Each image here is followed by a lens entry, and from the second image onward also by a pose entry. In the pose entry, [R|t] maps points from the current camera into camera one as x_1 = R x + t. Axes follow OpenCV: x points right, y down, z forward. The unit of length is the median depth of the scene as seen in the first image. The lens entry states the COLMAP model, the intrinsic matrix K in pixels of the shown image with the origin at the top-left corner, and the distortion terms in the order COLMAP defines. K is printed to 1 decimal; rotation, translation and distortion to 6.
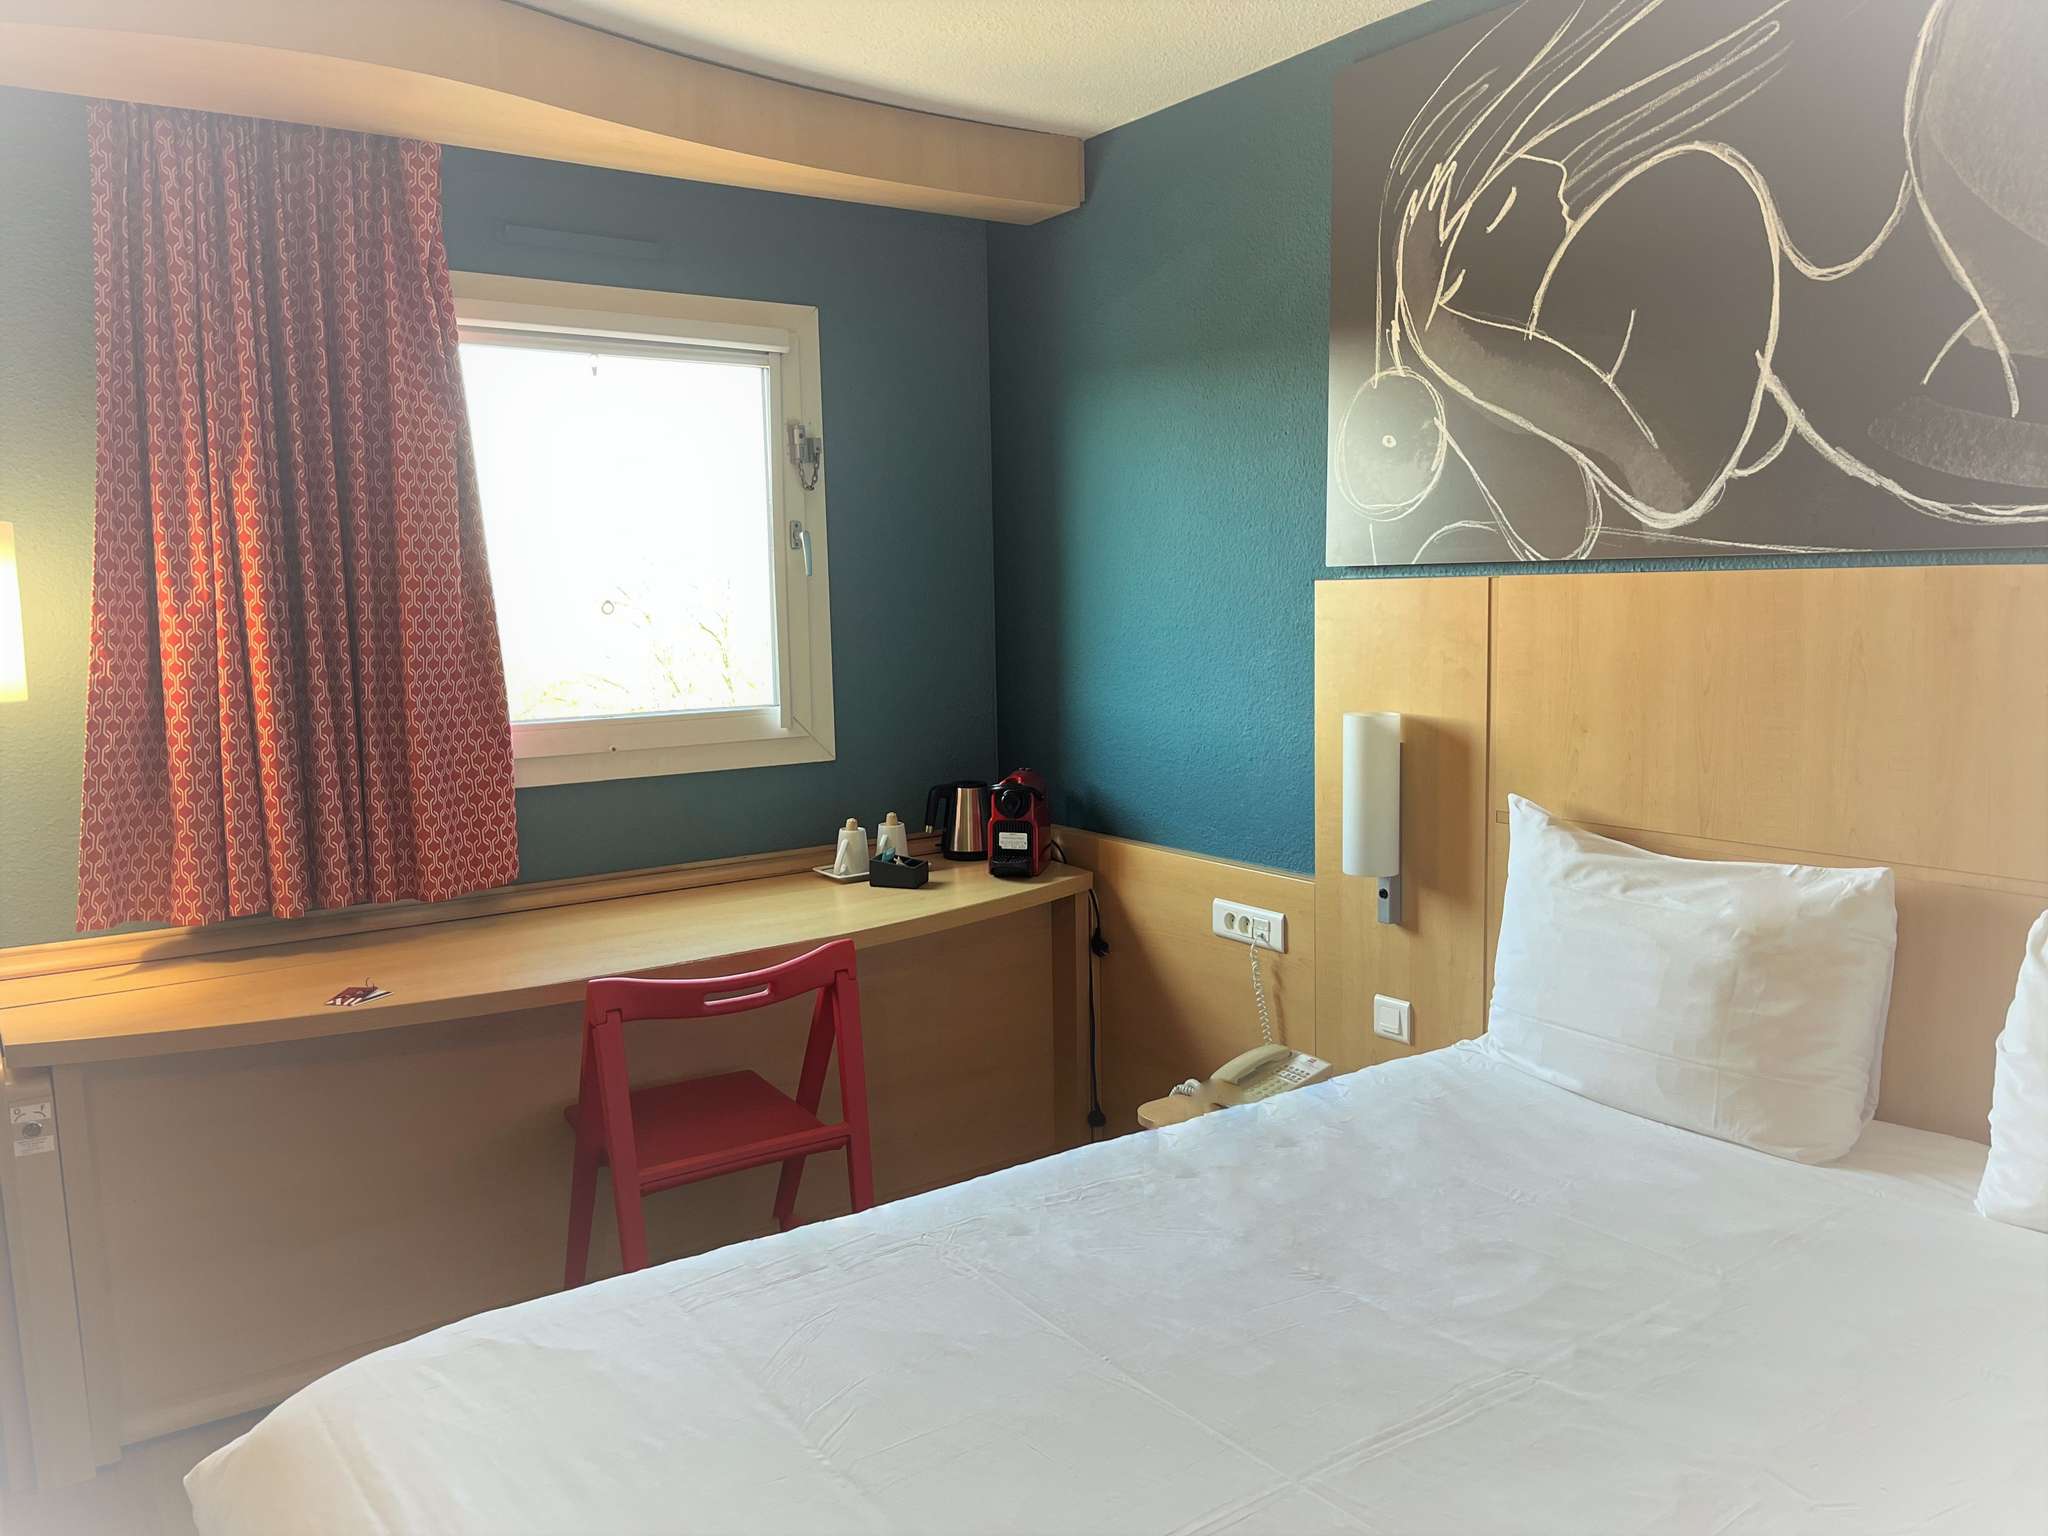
lens RADIAL K [[1538.5, 0, 1021.7], [0, 1538.5, 768.1], [0, 0, 1]] dist [0.031918, -0.054567]
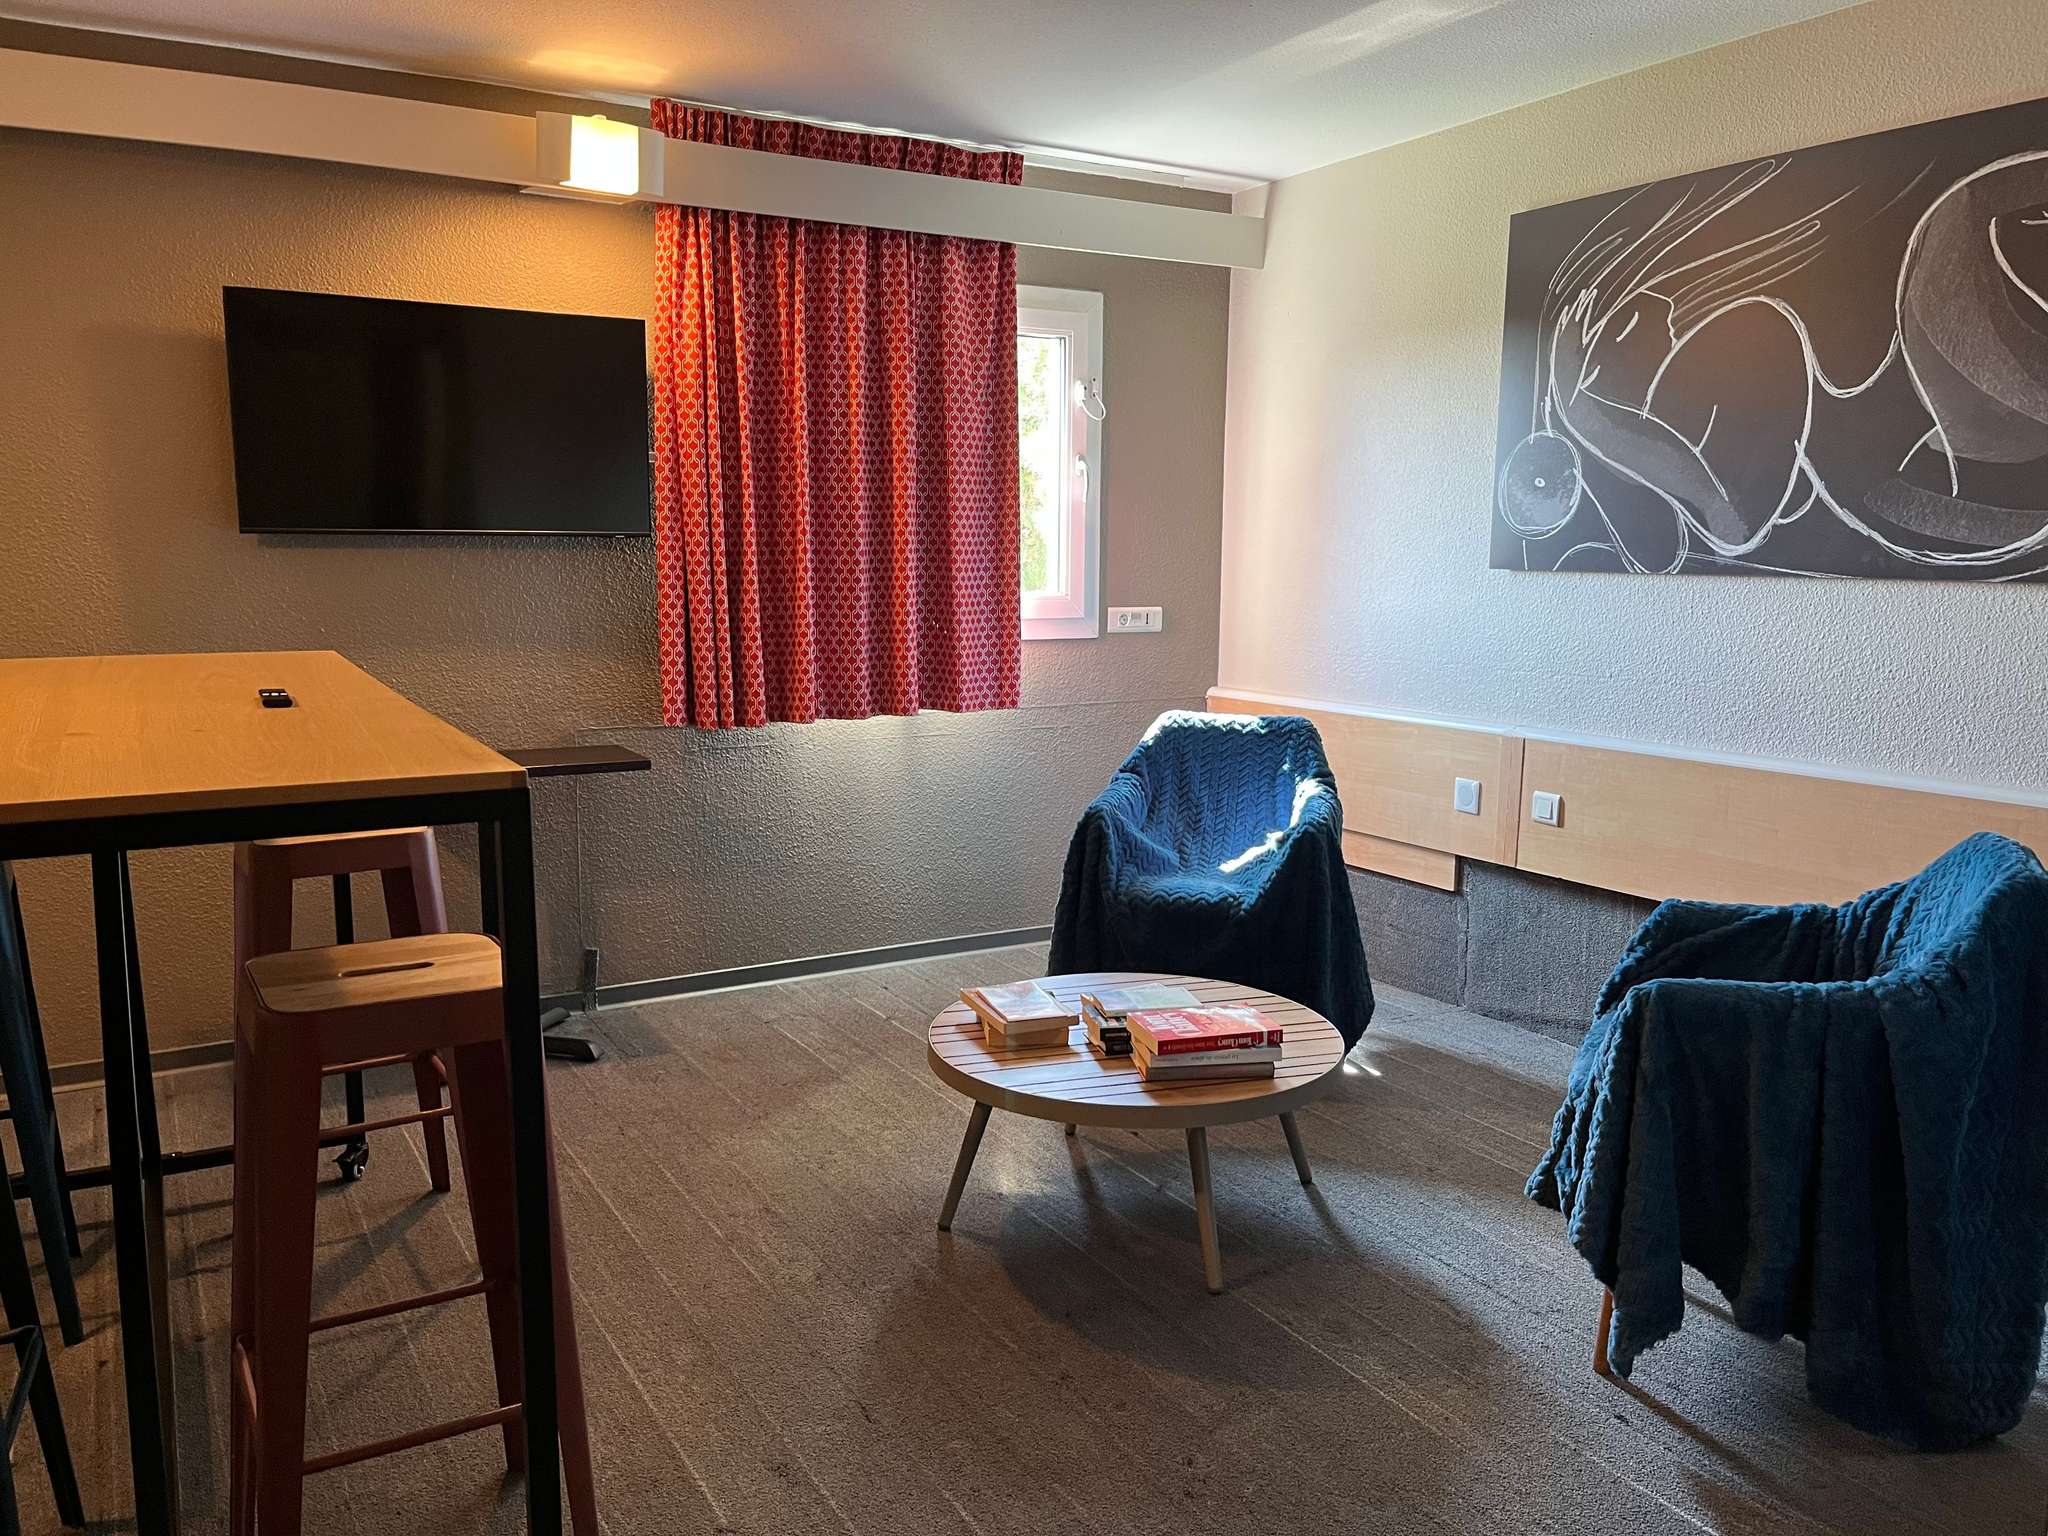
lens RADIAL K [[1538.5, 0, 1025.8], [0, 1538.5, 773.3], [0, 0, 1]] dist [0.031918, -0.054567]
pose [[0.997290, 0.031381, -0.066544, -0.146812], [-0.029083, 0.998956, 0.035221, 0.019955], [0.067580, -0.033190, 0.997162, -0.512547]]
